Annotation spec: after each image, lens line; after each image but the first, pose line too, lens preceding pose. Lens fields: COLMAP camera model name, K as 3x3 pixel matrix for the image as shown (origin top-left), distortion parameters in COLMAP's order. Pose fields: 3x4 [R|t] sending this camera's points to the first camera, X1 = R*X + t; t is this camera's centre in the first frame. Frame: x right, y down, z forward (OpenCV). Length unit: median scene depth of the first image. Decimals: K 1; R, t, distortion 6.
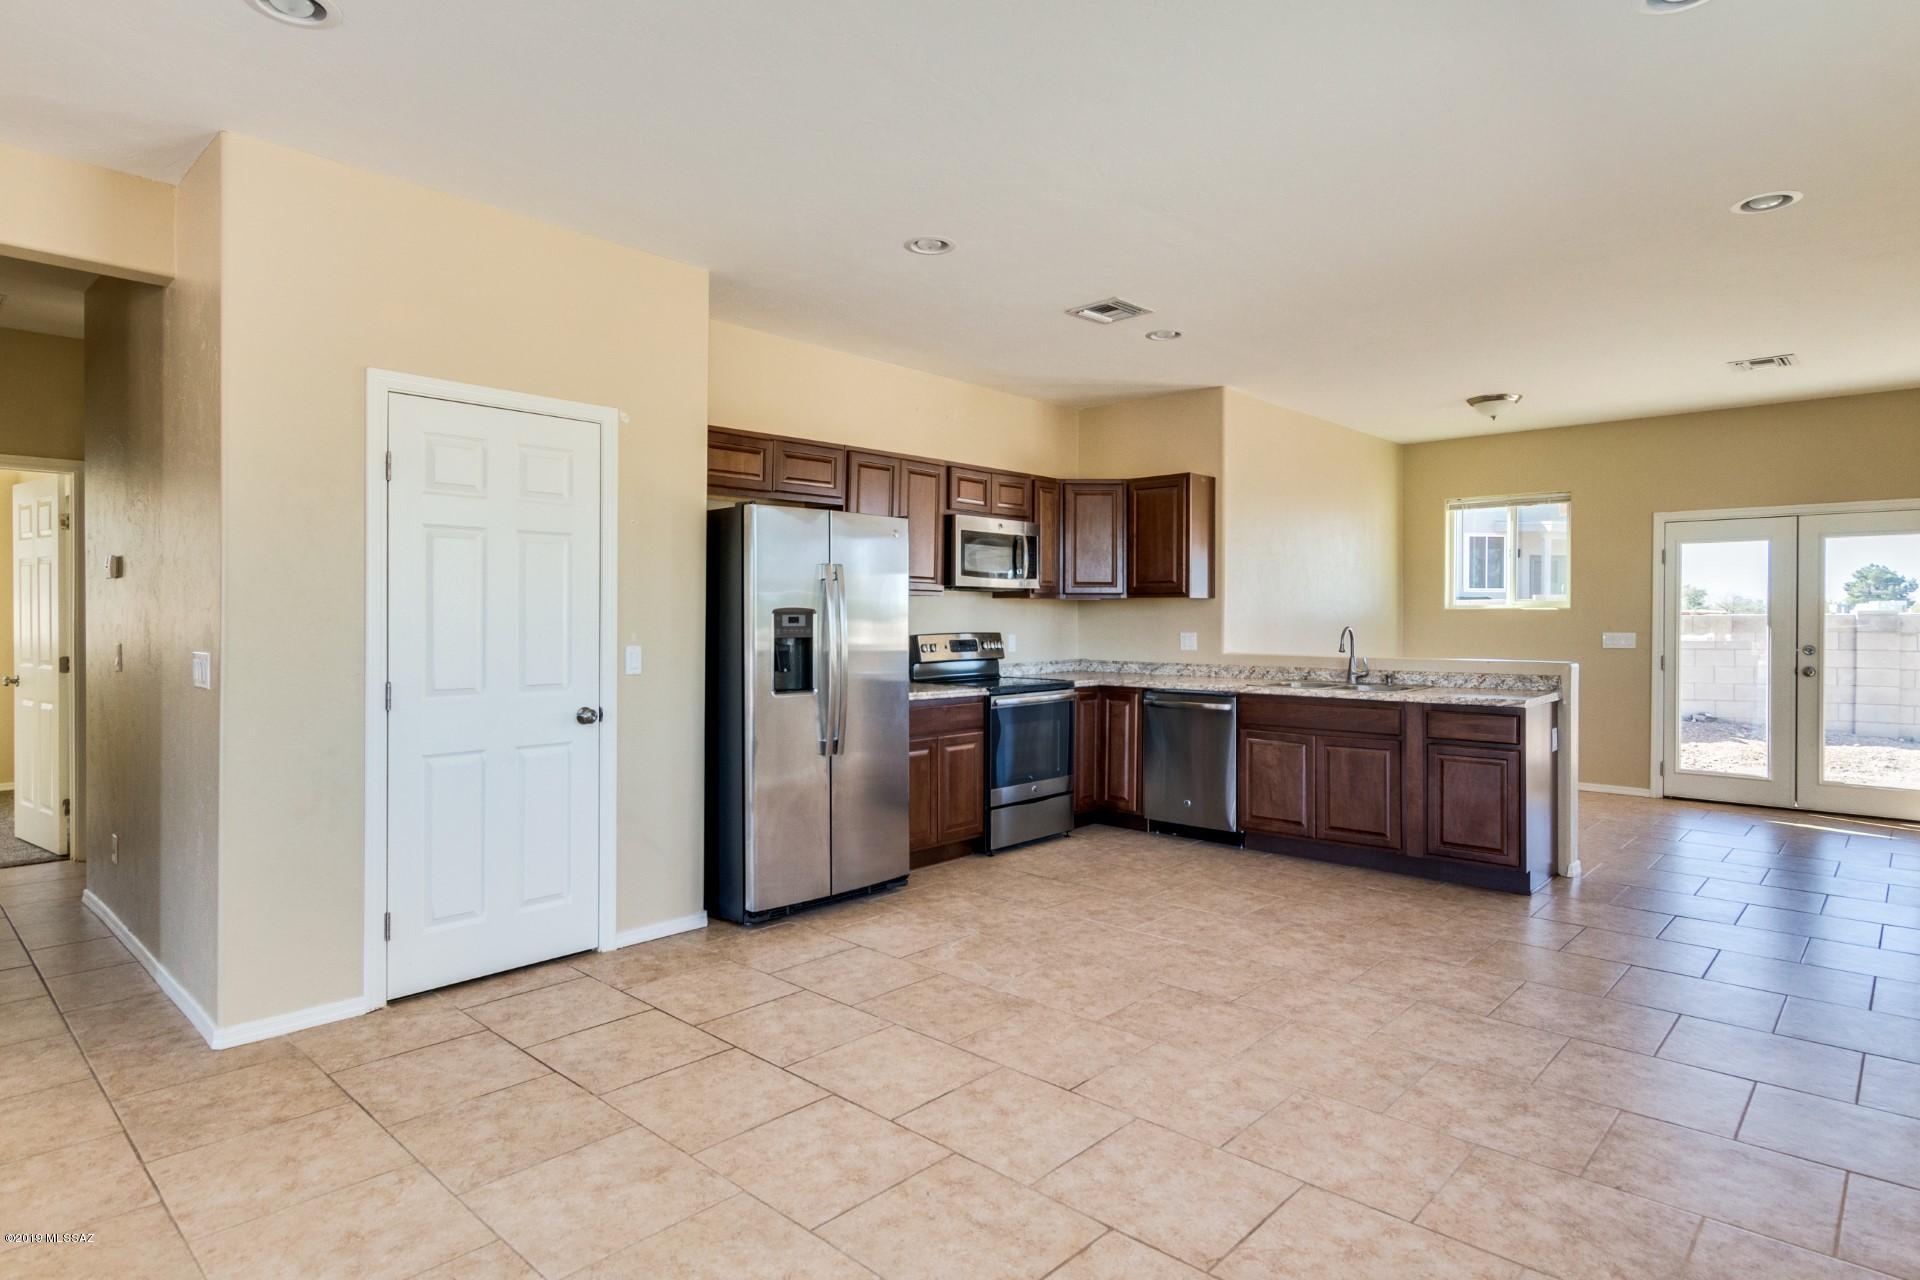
lens RADIAL K [[1040.9, 0, 946.9], [0, 1040.9, 621.1], [0, 0, 1]] dist [0.007564, -0.003112]
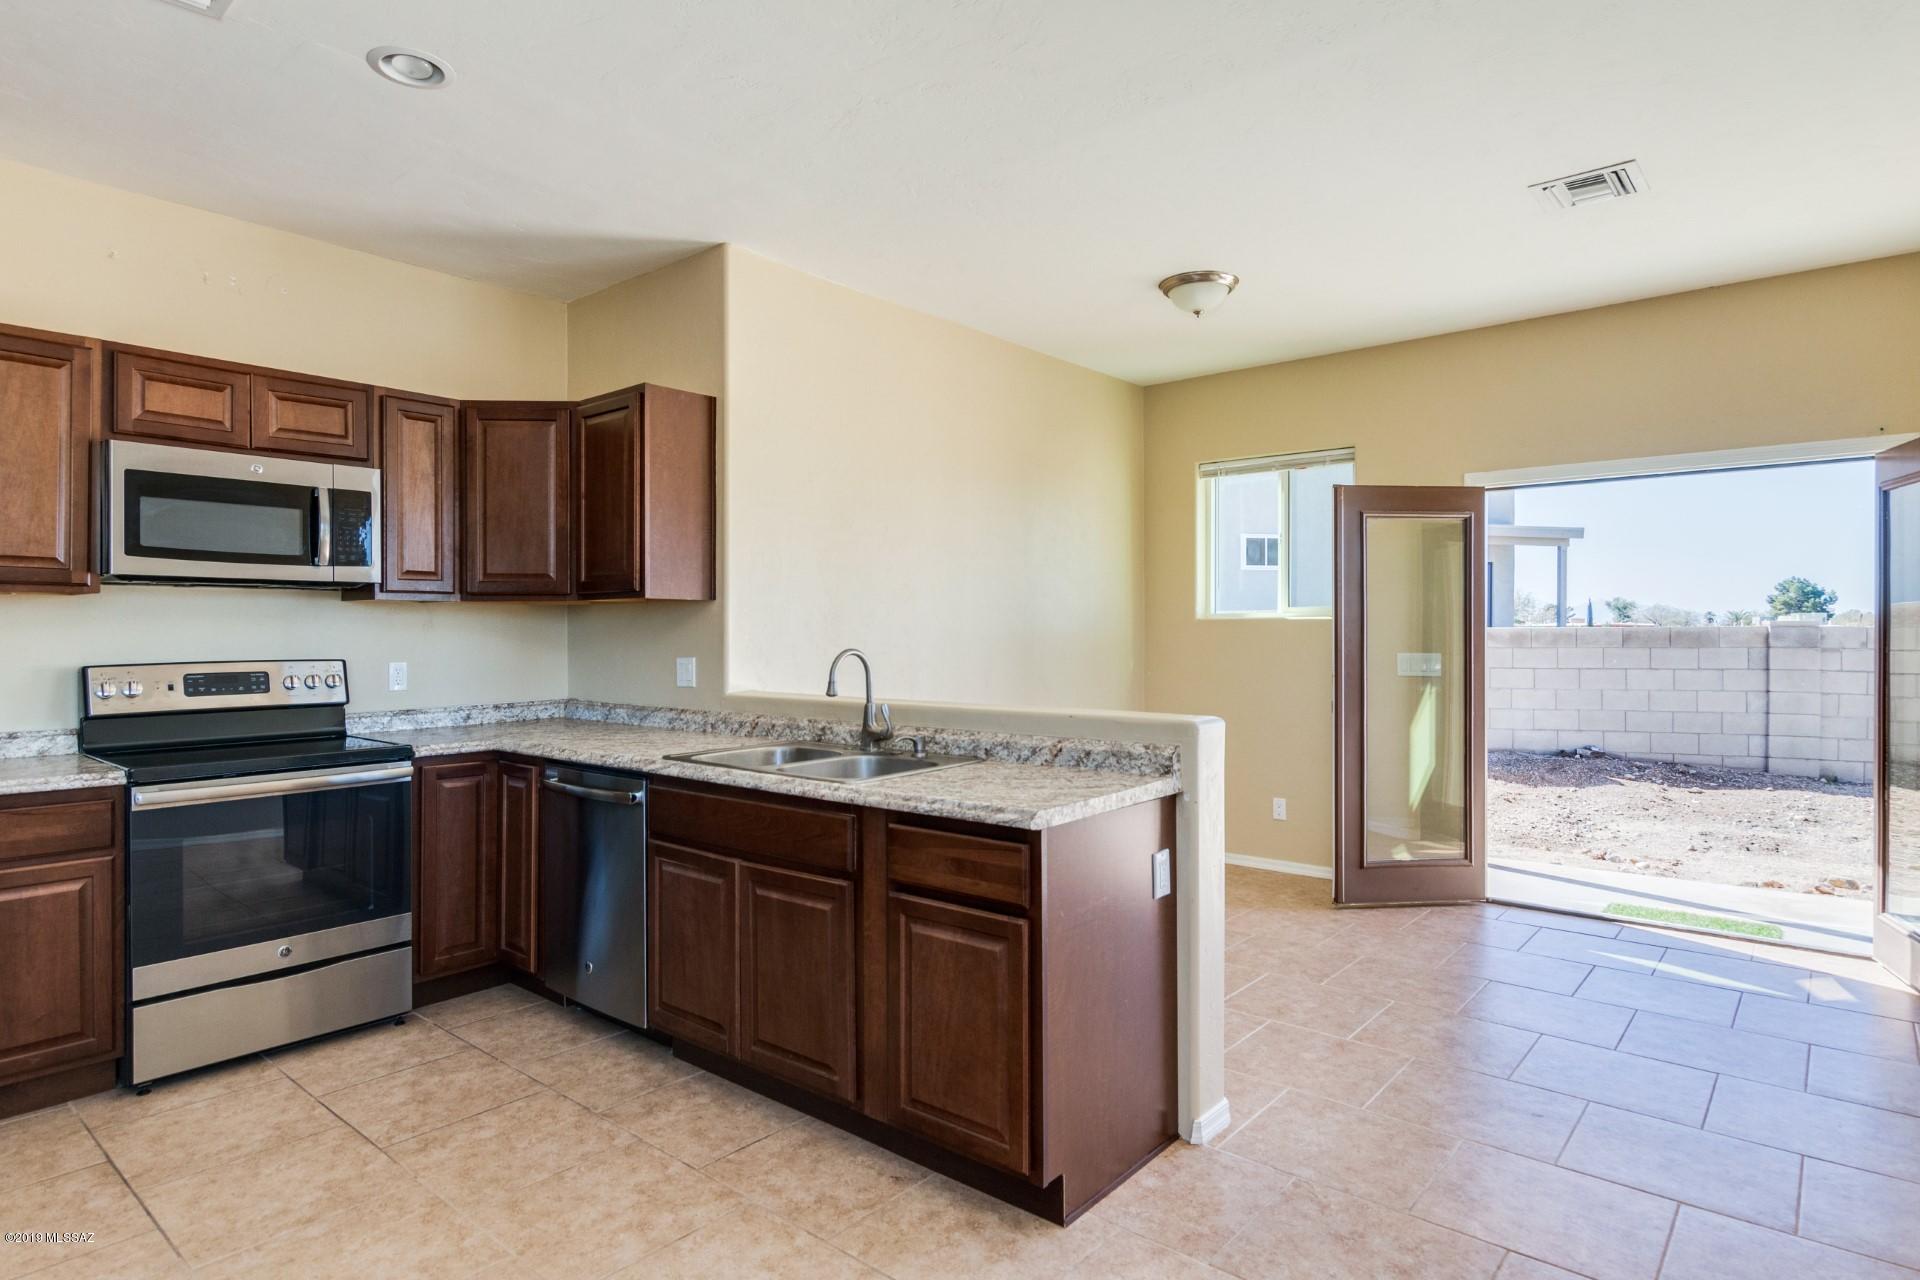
lens RADIAL K [[1040.9, 0, 950.7], [0, 1040.9, 632.0], [0, 0, 1]] dist [0.007564, -0.003112]
pose [[0.998980, -0.002995, 0.045050, 0.534637], [0.003156, 0.999989, -0.003511, -0.001553], [-0.045039, 0.003650, 0.998979, 0.586067]]
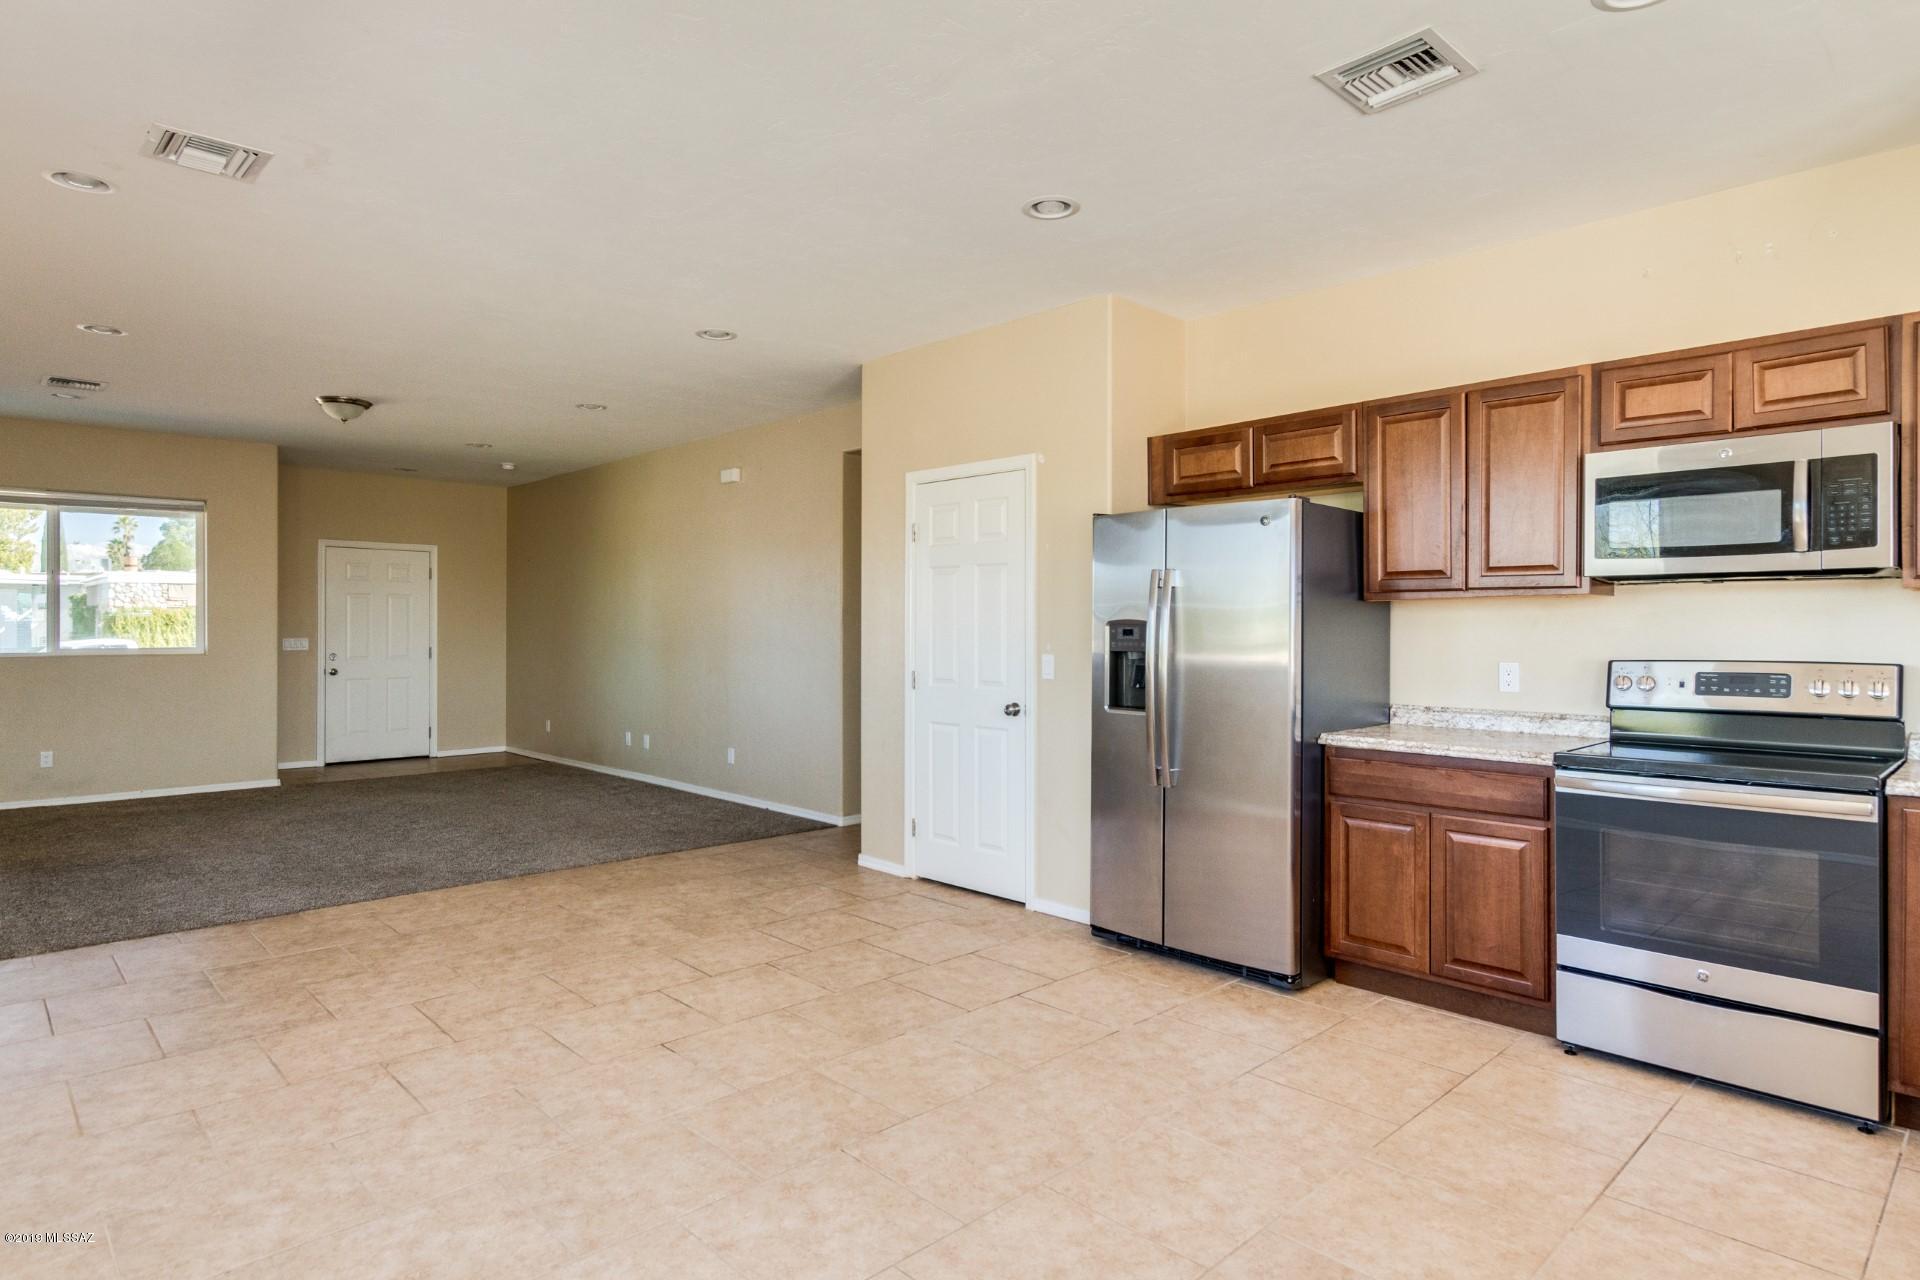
lens RADIAL K [[1040.9, 0, 944.2], [0, 1040.9, 629.3], [0, 0, 1]] dist [0.007564, -0.003112]
pose [[-0.051752, -0.001023, -0.998659, 0.796661], [-0.005742, 0.999983, -0.000727, -0.002331], [0.998643, 0.005696, -0.051757, 0.878713]]
